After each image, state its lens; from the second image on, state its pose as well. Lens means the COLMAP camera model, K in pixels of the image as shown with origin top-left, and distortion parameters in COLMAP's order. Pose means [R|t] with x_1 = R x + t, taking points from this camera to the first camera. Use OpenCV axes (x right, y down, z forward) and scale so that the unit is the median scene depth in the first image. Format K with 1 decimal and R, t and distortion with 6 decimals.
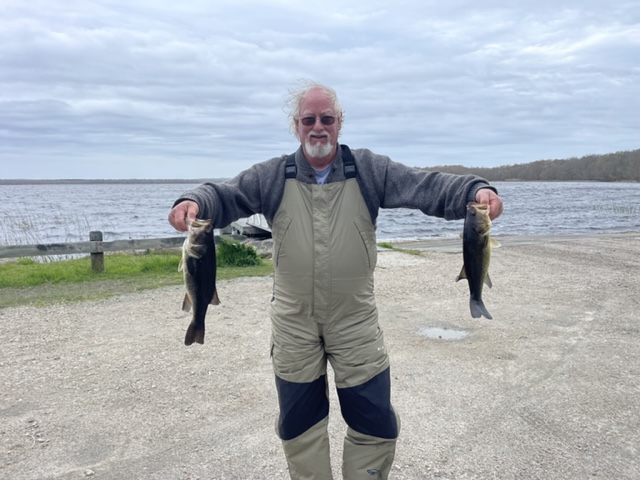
lens RADIAL K [[474.5, 0, 317.5], [0, 474.5, 239.4], [0, 0, 1]] dist [0.077971, -0.094579]
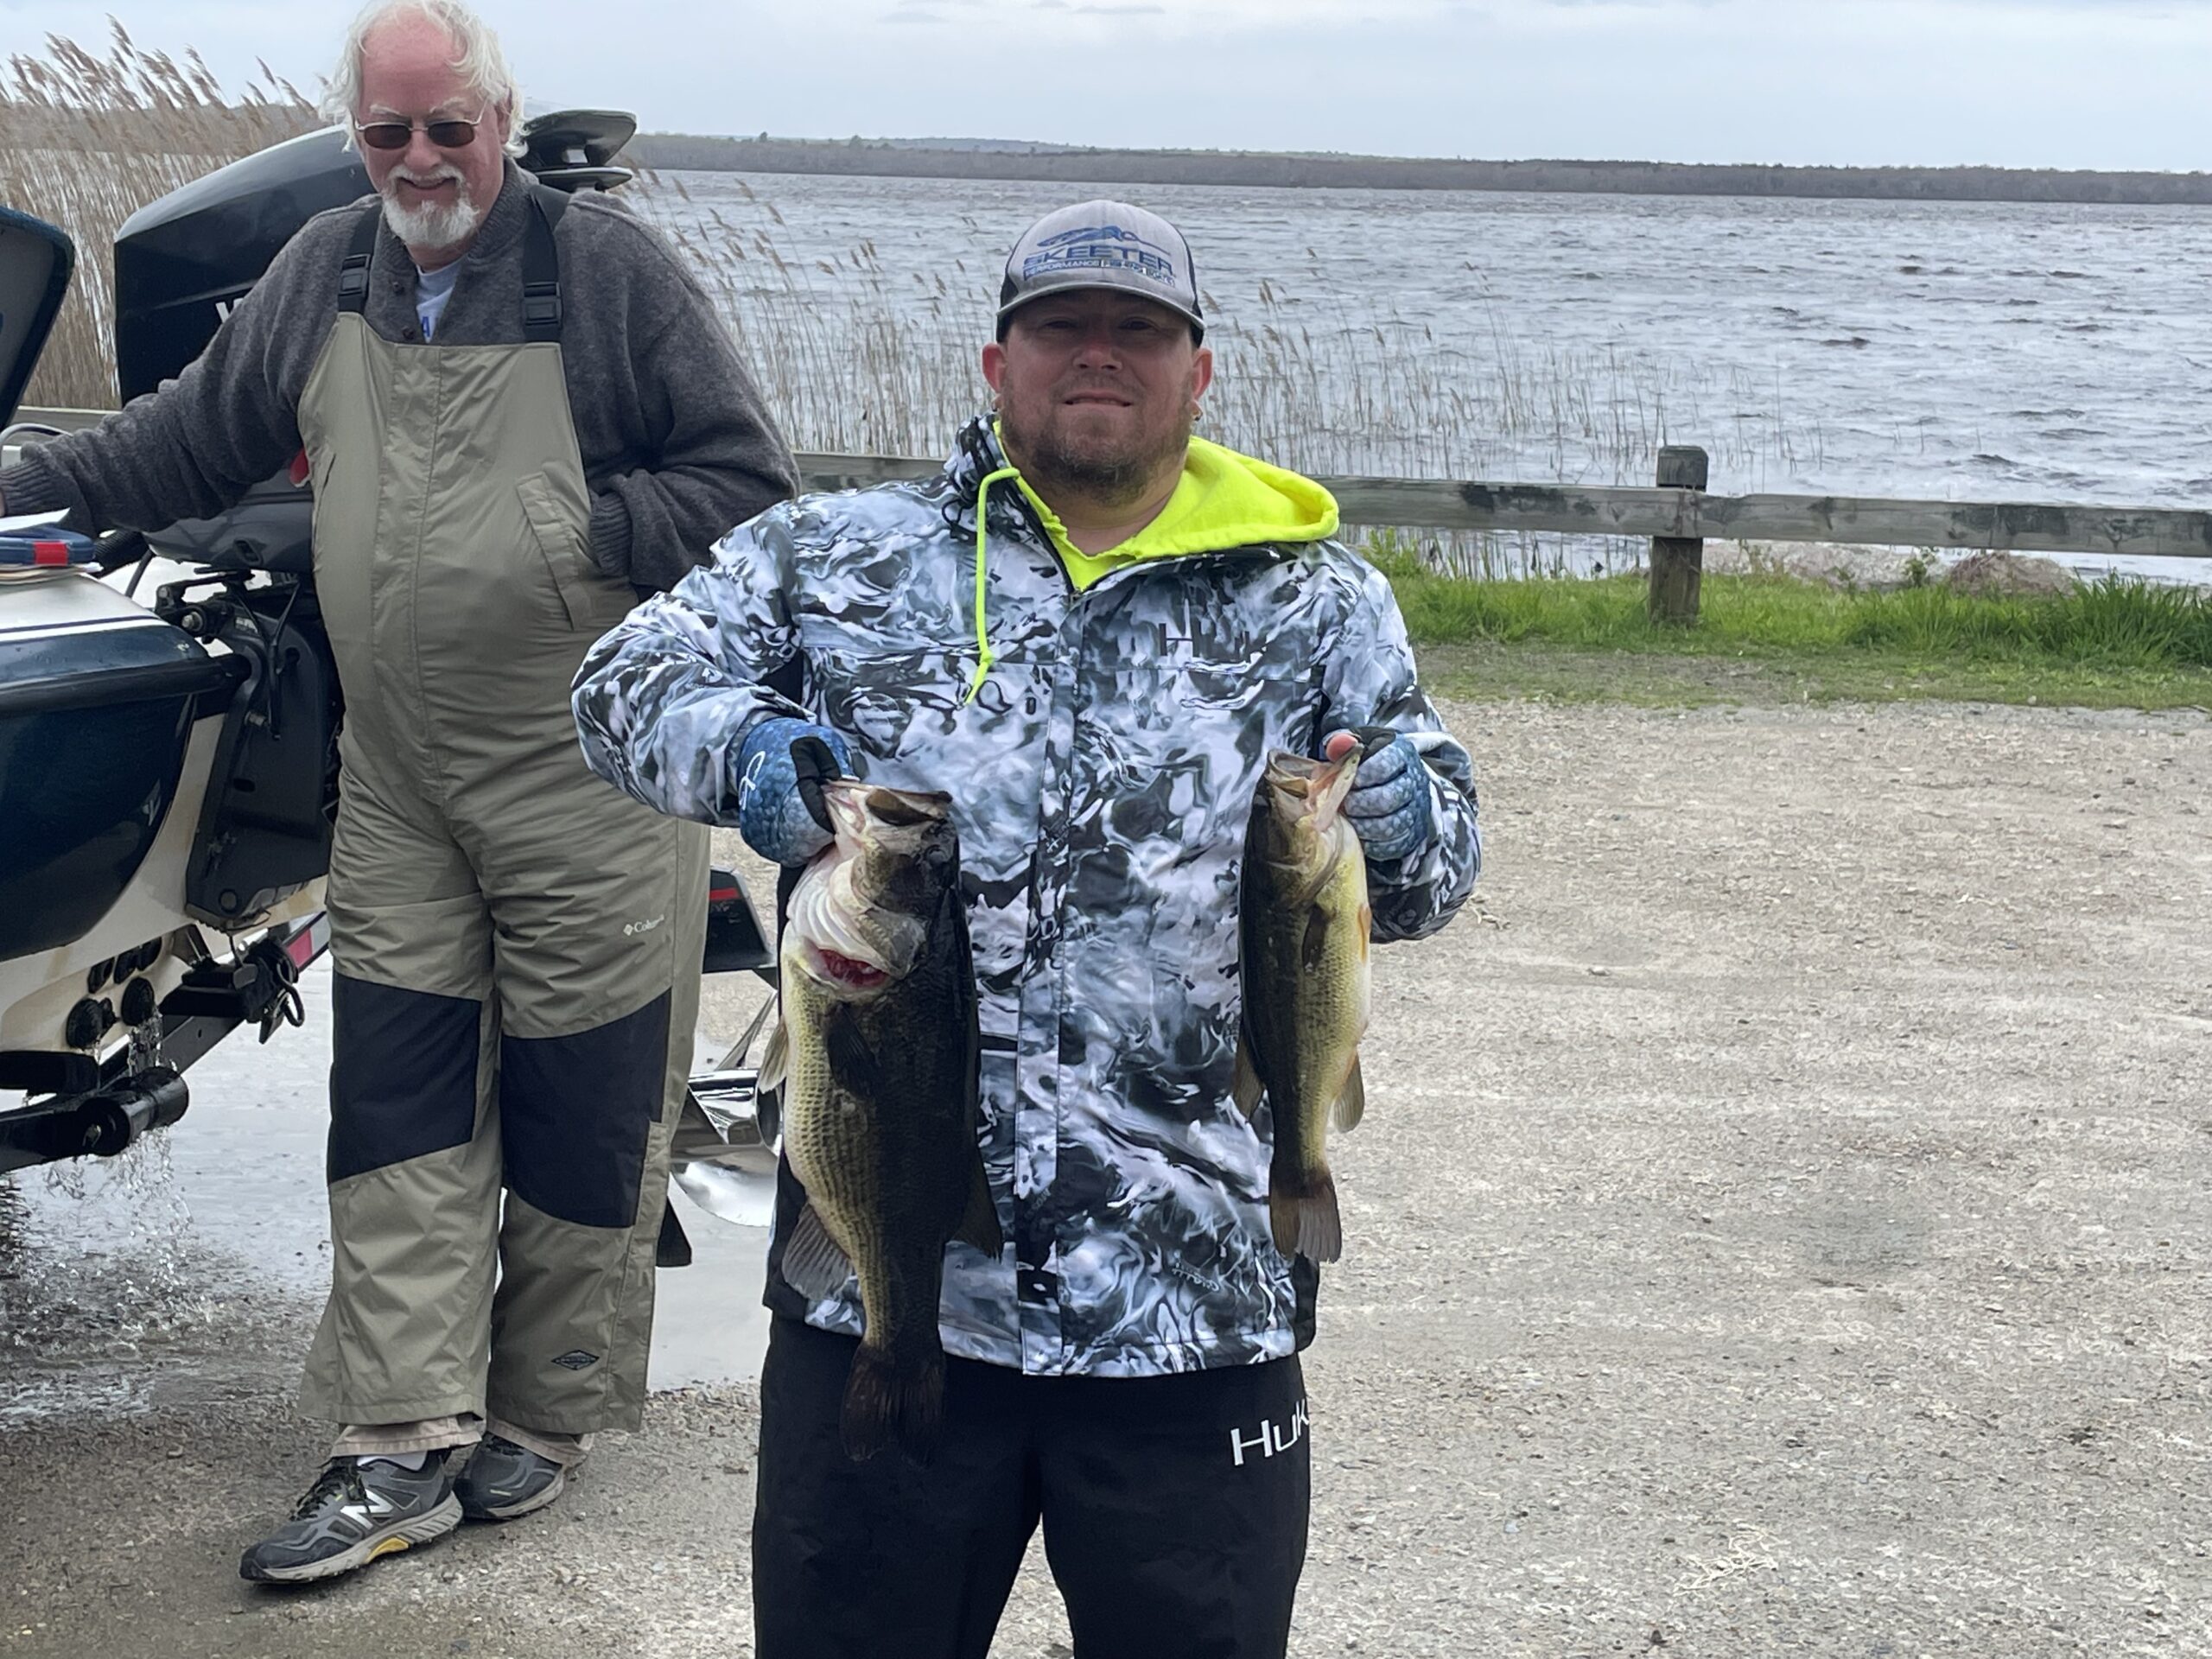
lens RADIAL K [[3349.2, 0, 1106.0], [0, 3349.2, 829.5], [0, 0, 1]] dist [0.046854, 0.073024]
pose [[0.819020, 0.132970, -0.558145, 0.274037], [-0.095511, 0.990799, 0.095890, 0.042842], [0.565760, -0.025227, 0.824184, -0.571308]]
